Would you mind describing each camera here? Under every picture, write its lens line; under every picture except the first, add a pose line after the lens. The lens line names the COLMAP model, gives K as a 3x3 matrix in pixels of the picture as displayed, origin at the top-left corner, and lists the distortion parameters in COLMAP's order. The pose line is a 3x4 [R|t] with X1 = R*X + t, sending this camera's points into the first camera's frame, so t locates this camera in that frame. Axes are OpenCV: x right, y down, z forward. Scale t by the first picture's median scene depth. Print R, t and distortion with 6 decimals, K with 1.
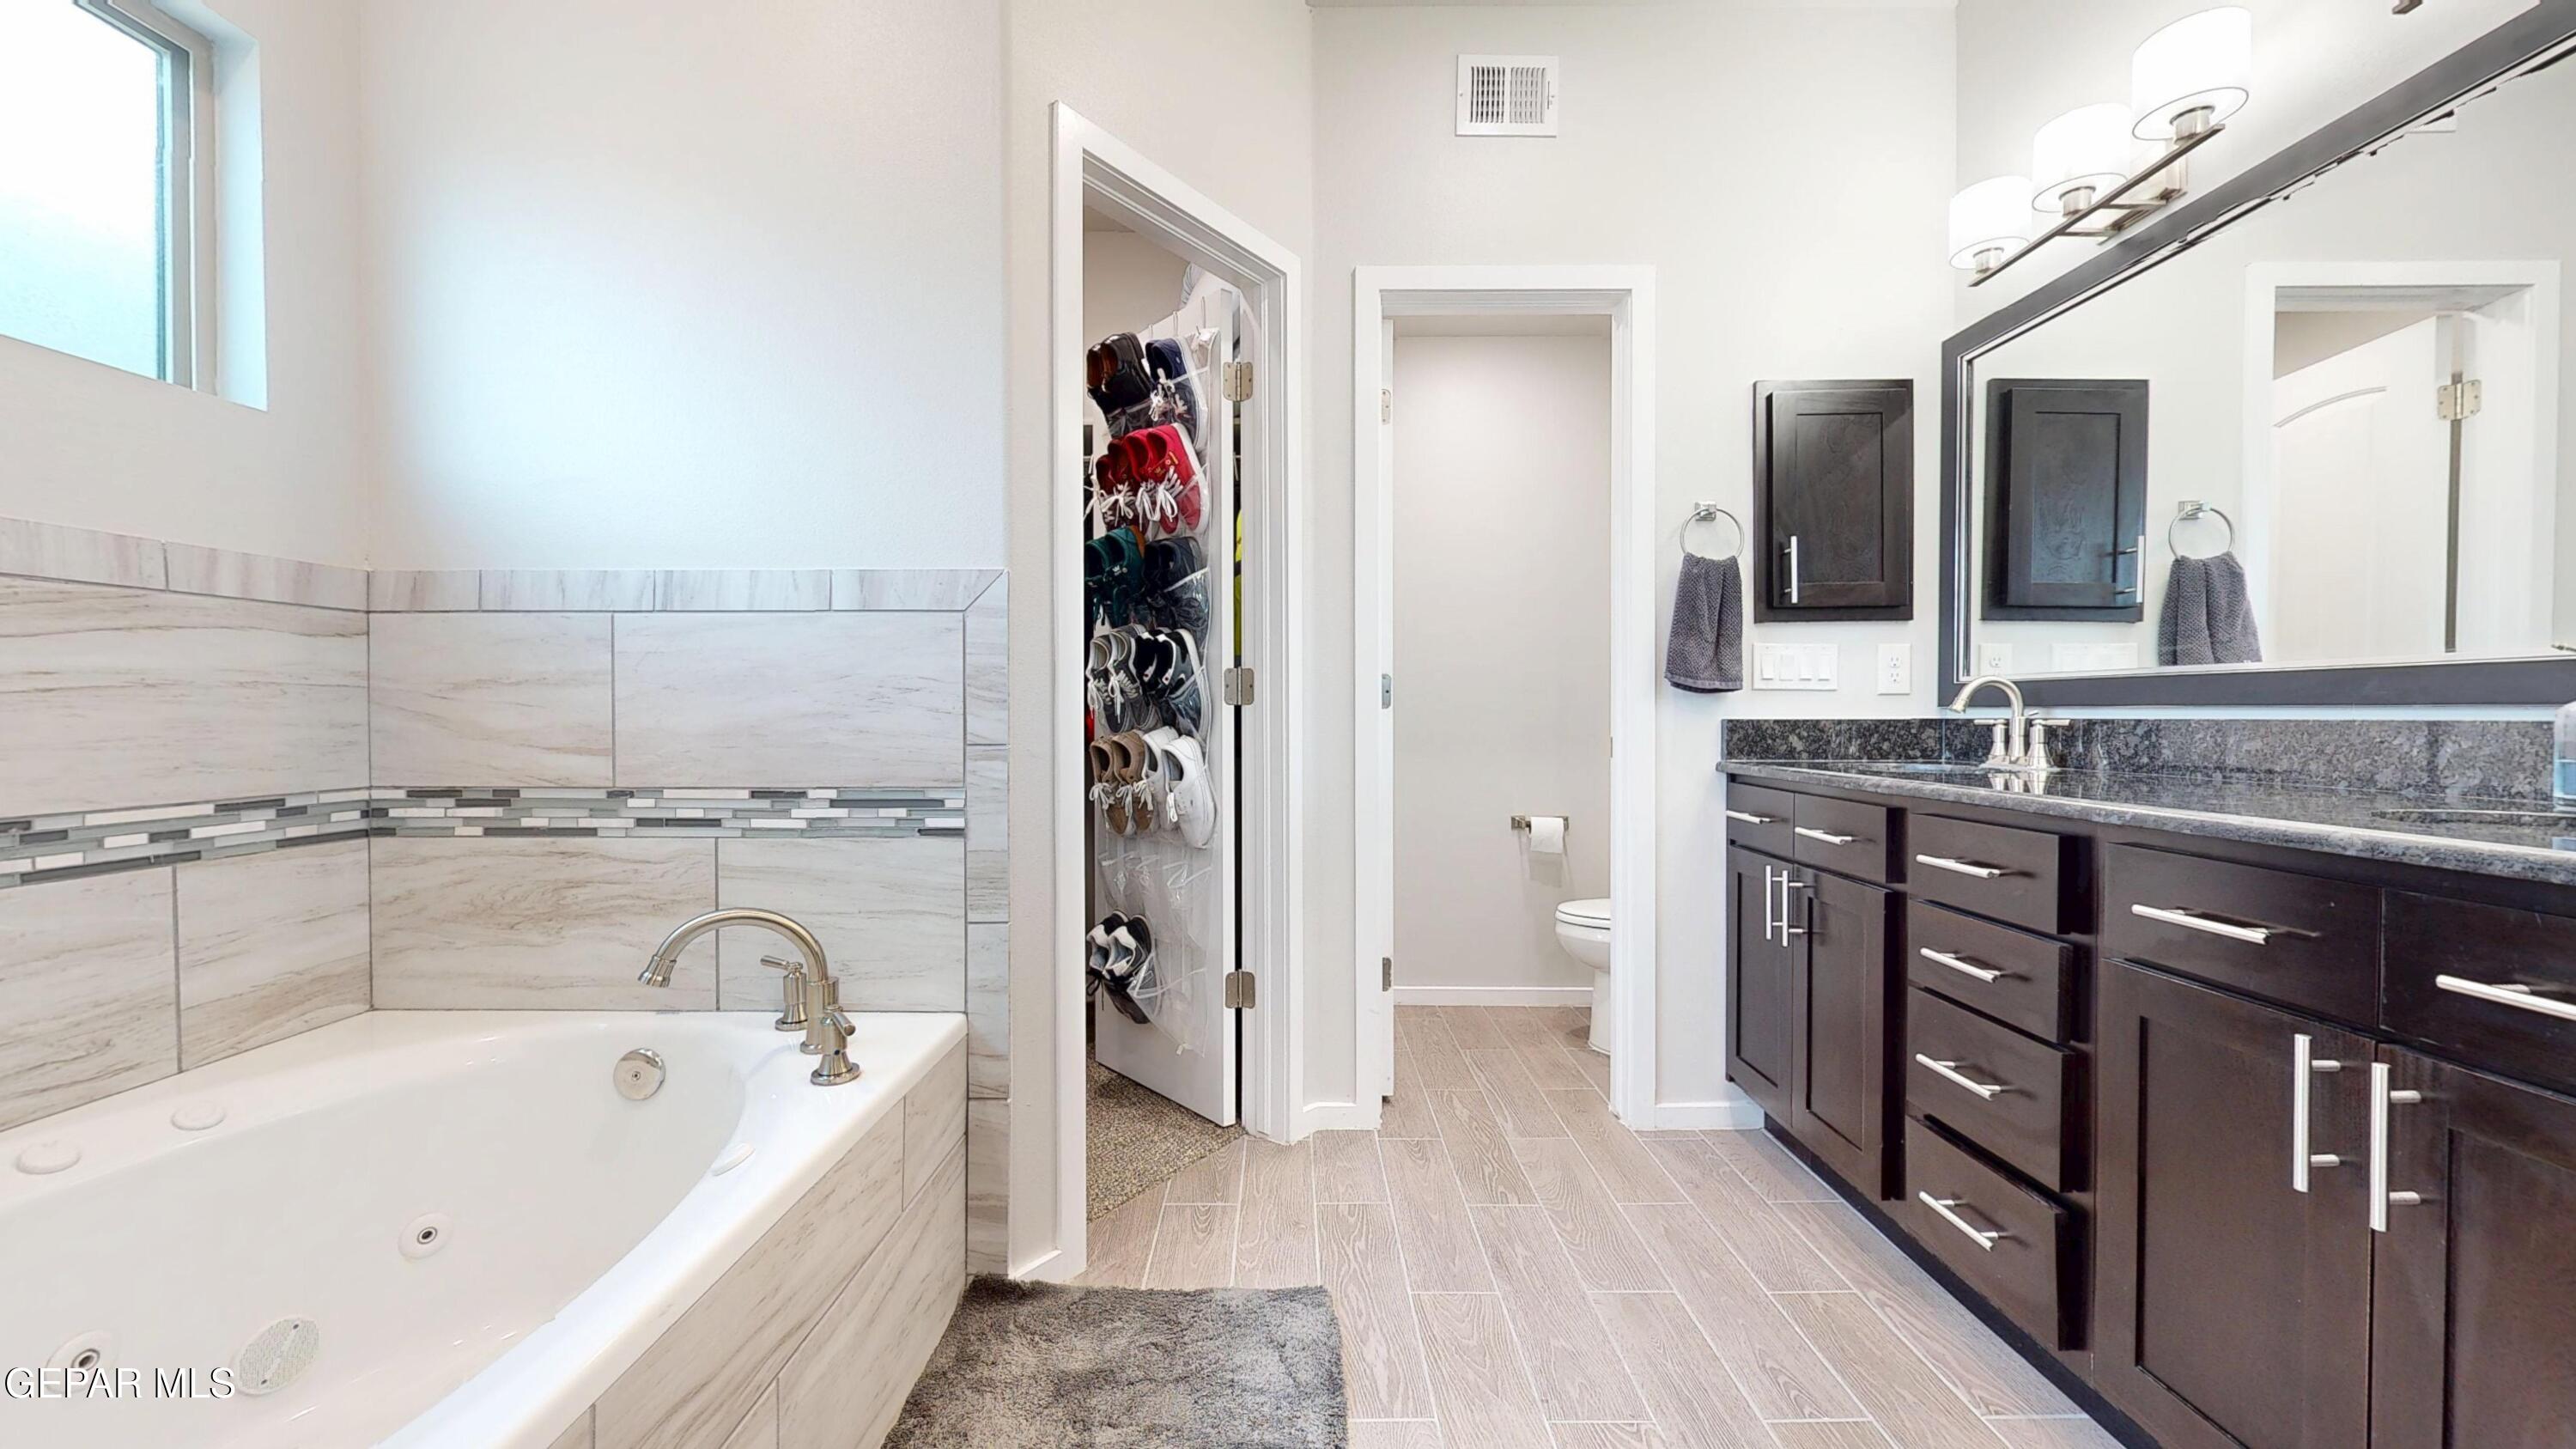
lens RADIAL K [[937.6, 0, 1286.3], [0, 937.6, 729.6], [0, 0, 1]] dist [-0.001659, -0.000166]
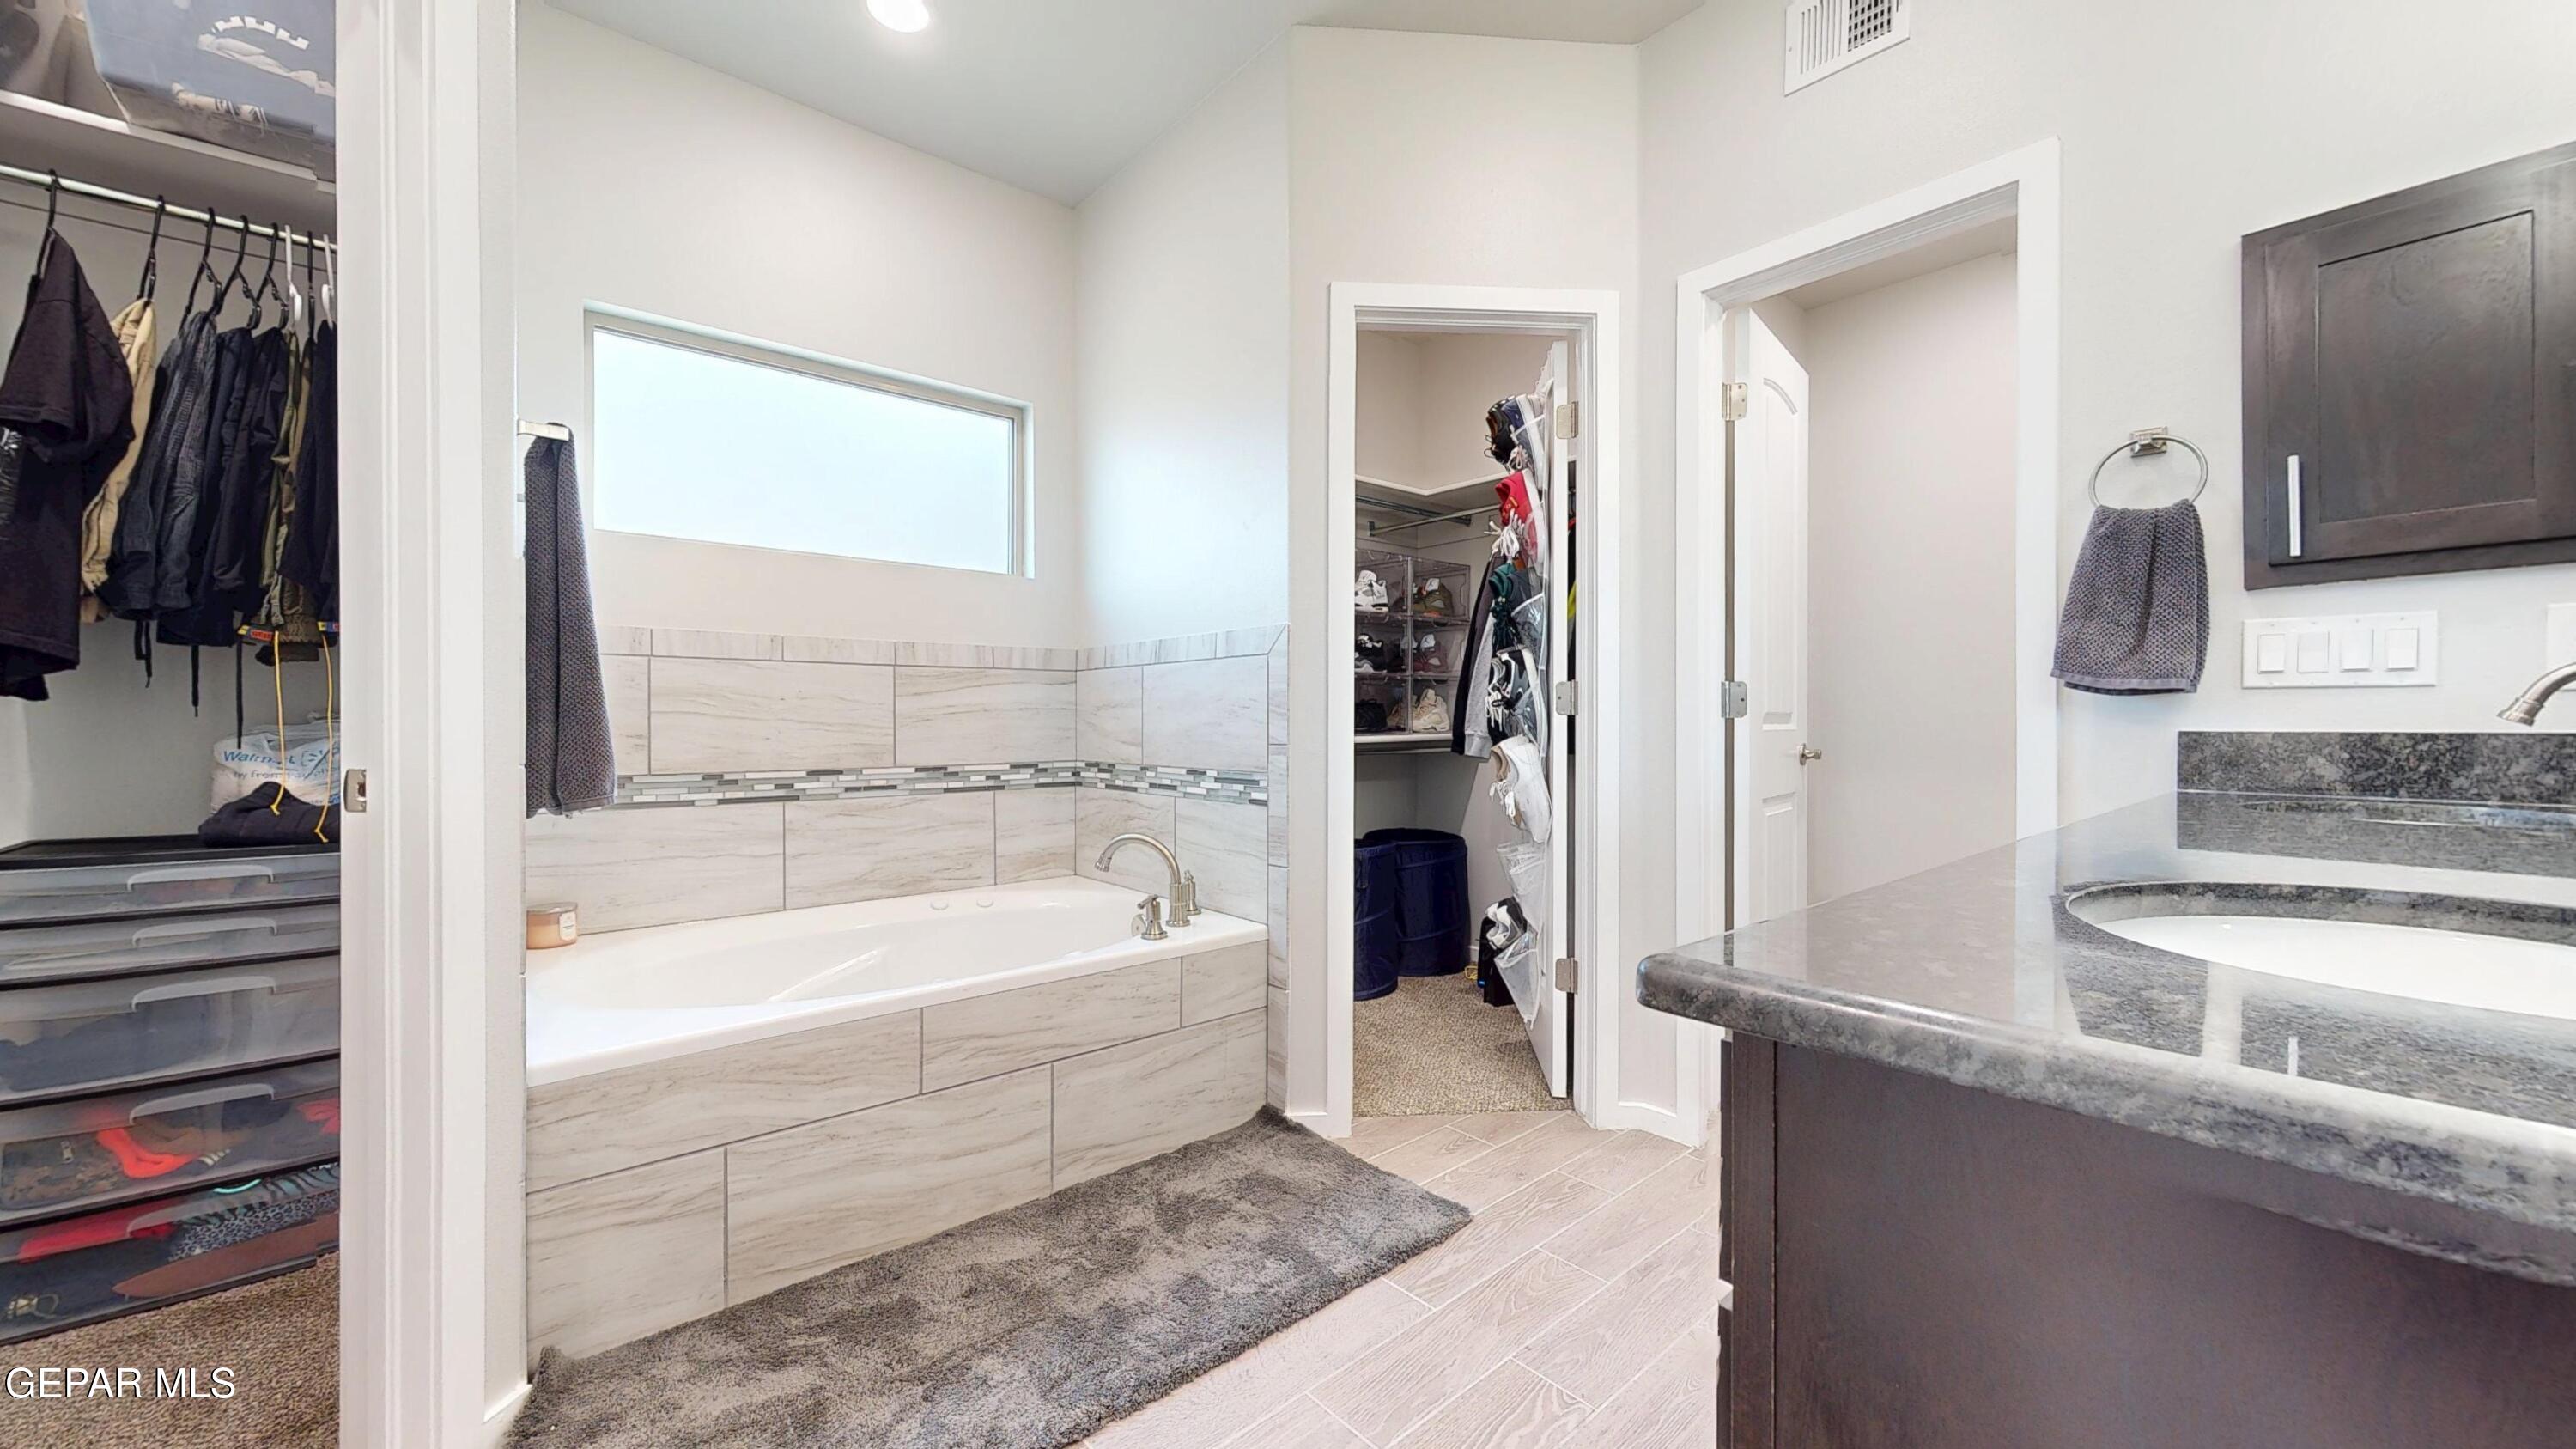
lens RADIAL K [[944.8, 0, 1287.8], [0, 944.8, 725.7], [0, 0, 1]] dist [-0.000357, -0.000239]
pose [[0.653783, 0.003759, -0.756673, 0.803798], [-0.011073, 0.999928, -0.004600, -0.006698], [0.756601, 0.011386, 0.653778, 0.044688]]
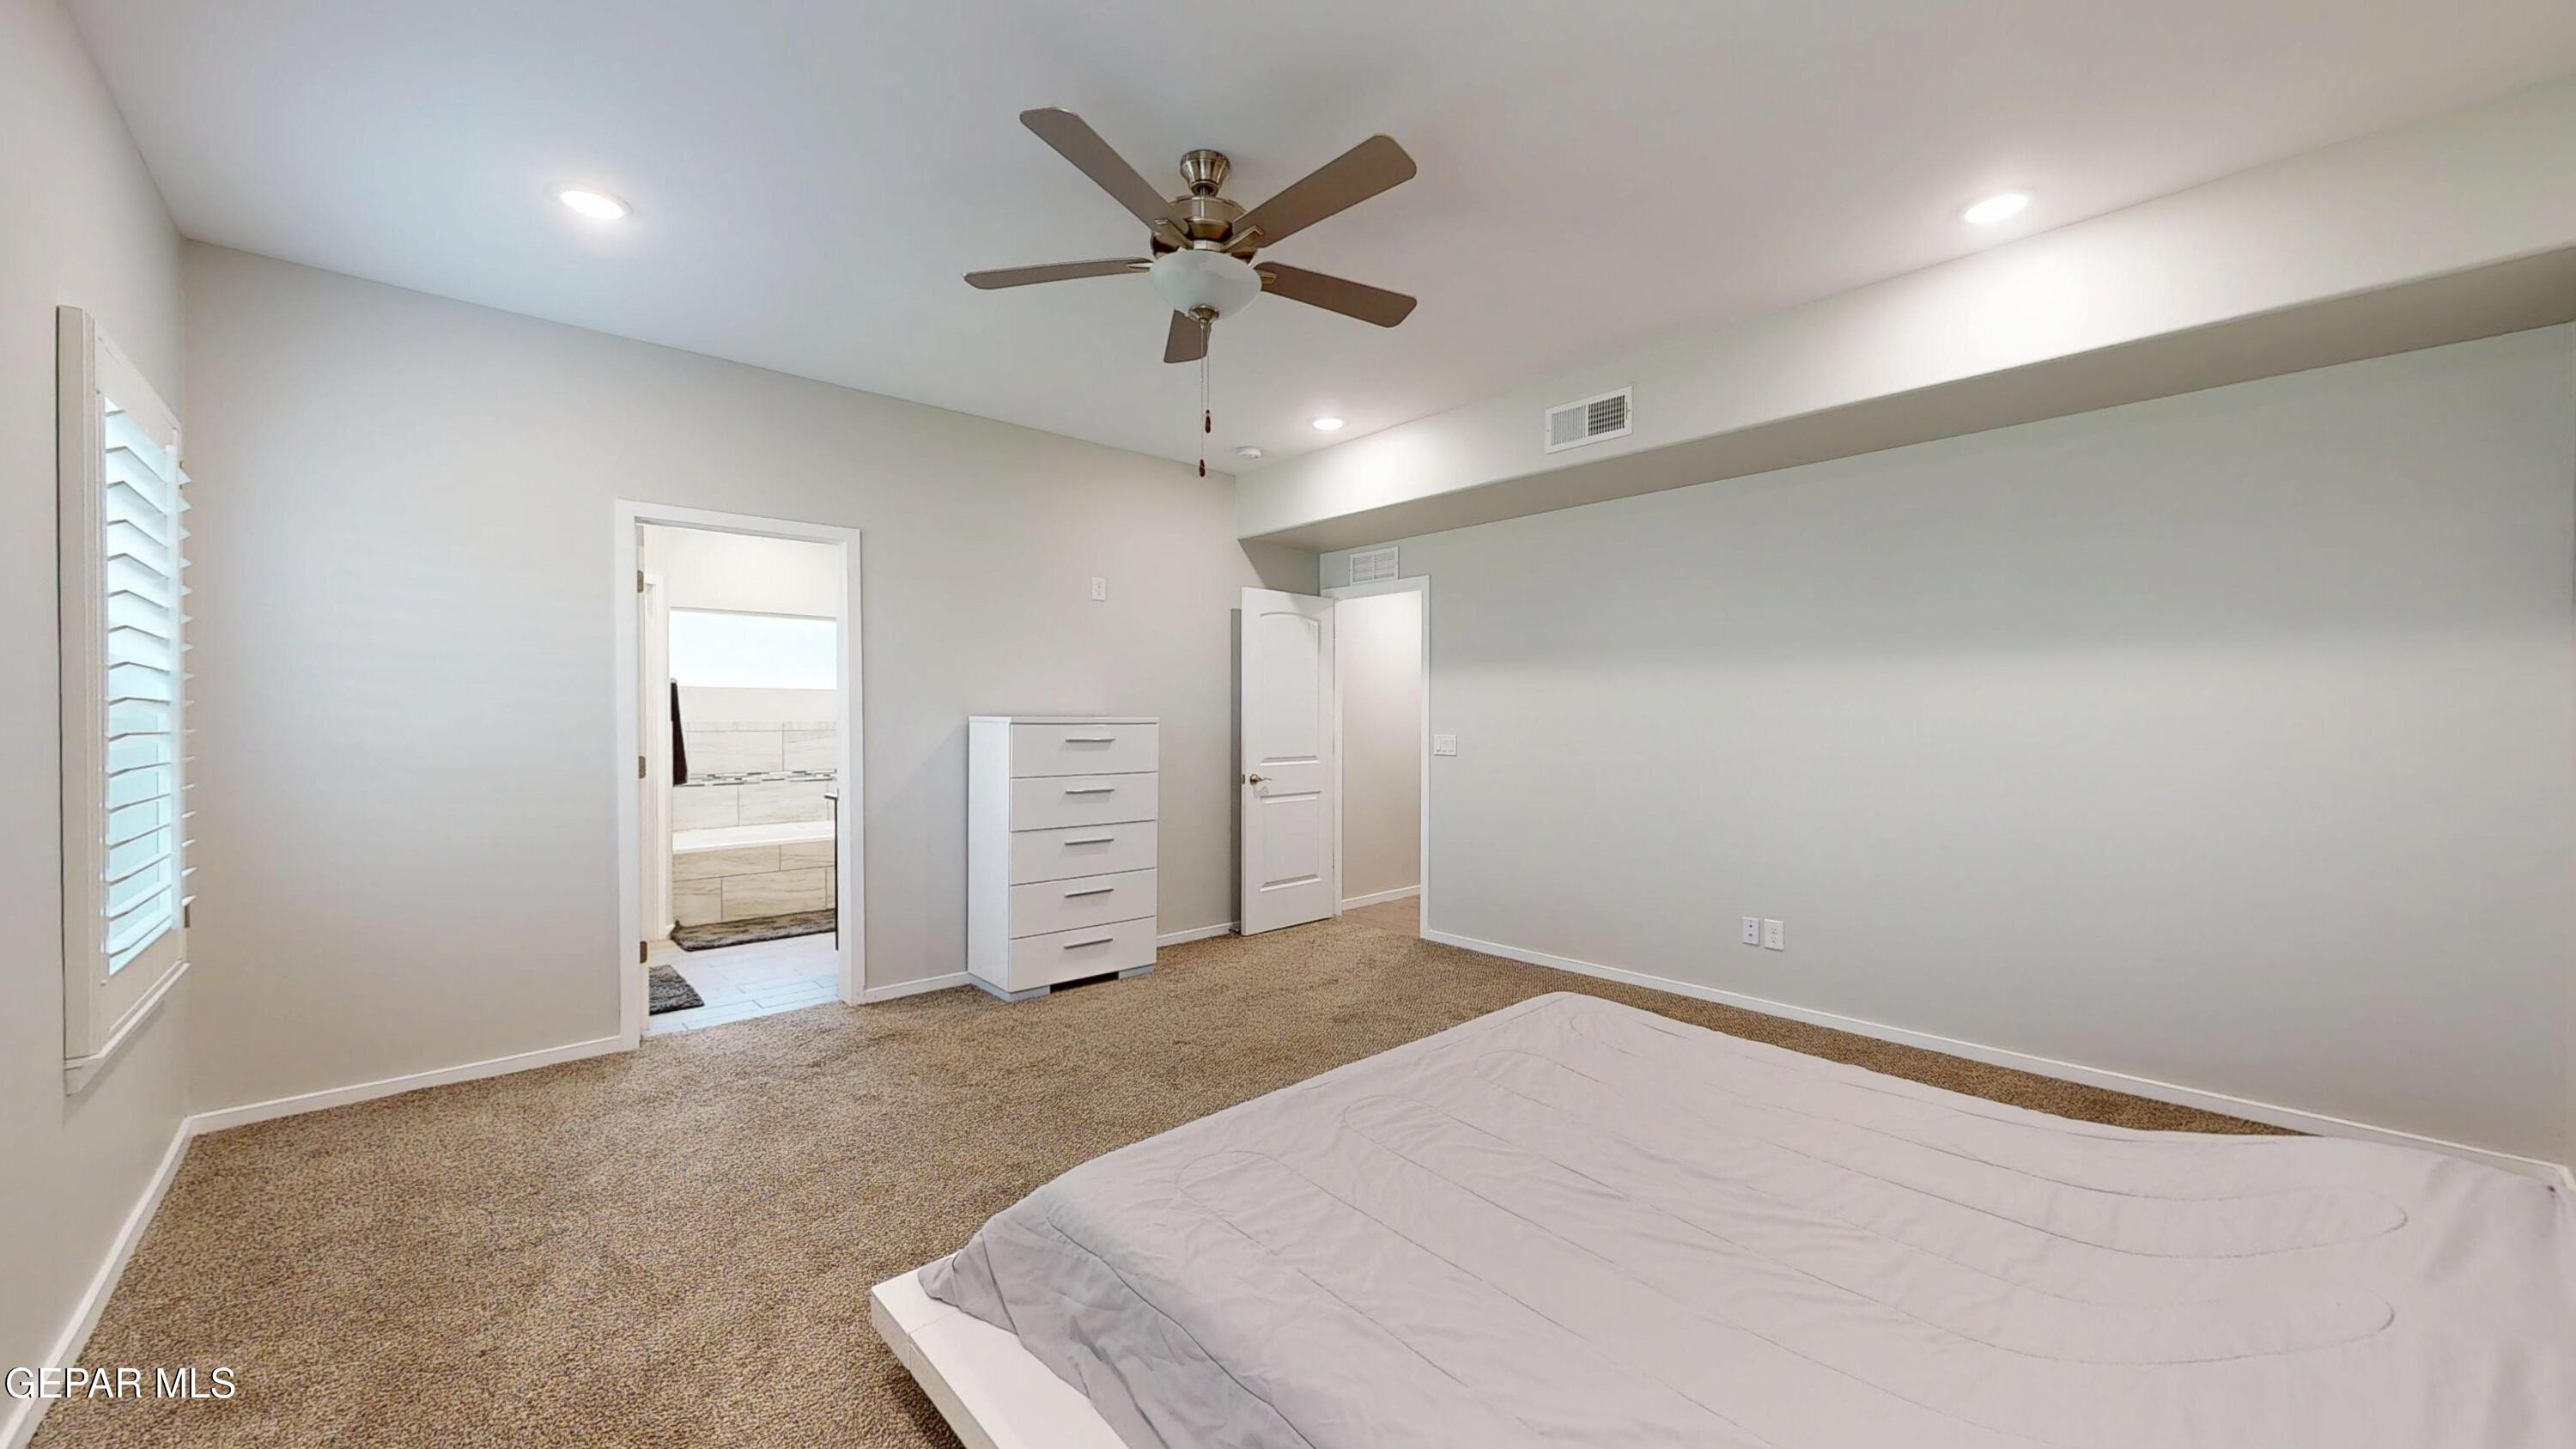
lens RADIAL K [[944.8, 0, 1287.8], [0, 944.8, 725.7], [0, 0, 1]] dist [-0.000357, -0.000239]
pose [[0.682783, 0.014385, -0.730480, 3.847052], [-0.014680, 0.999874, 0.005968, -0.205307], [0.730474, 0.006648, 0.682908, -0.656270]]
